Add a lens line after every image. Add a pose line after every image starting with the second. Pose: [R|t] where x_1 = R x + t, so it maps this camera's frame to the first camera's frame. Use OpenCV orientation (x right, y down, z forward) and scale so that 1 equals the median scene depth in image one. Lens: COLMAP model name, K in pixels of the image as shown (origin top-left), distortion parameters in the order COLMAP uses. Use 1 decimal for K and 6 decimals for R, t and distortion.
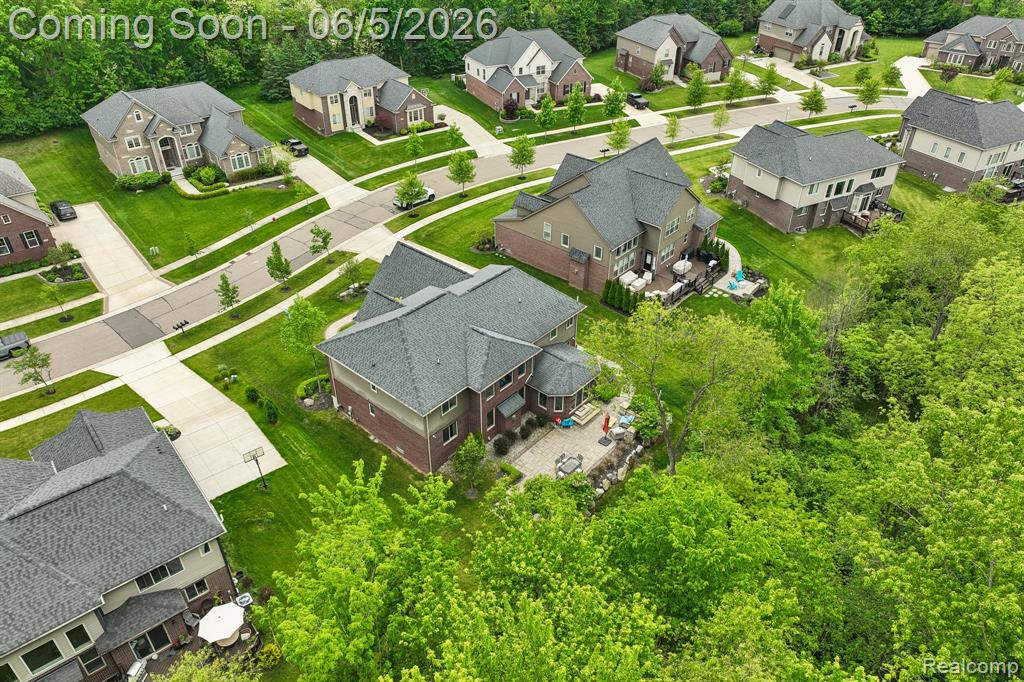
lens RADIAL K [[723.8, 0, 511.8], [0, 723.8, 335.1], [0, 0, 1]] dist [-0.001904, 0.006036]
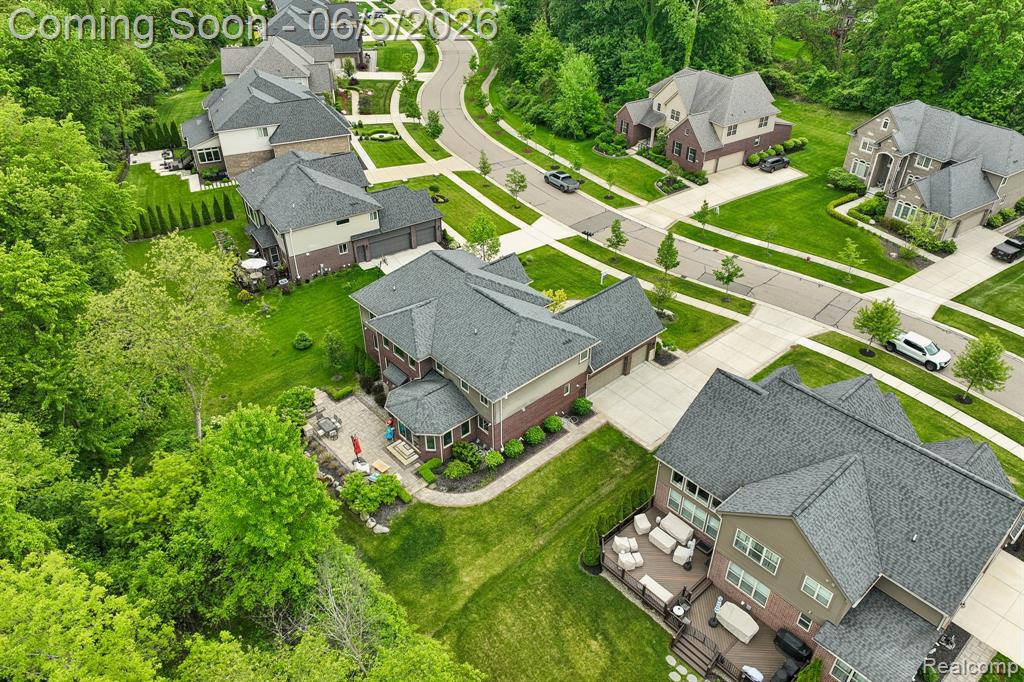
lens RADIAL K [[723.8, 0, 511.8], [0, 723.8, 335.1], [0, 0, 1]] dist [-0.001904, 0.006036]
pose [[-0.120360, 0.565598, -0.815851, 0.527660], [-0.562547, 0.638282, 0.525487, -0.385552], [0.817957, 0.522202, 0.241351, 0.566738]]
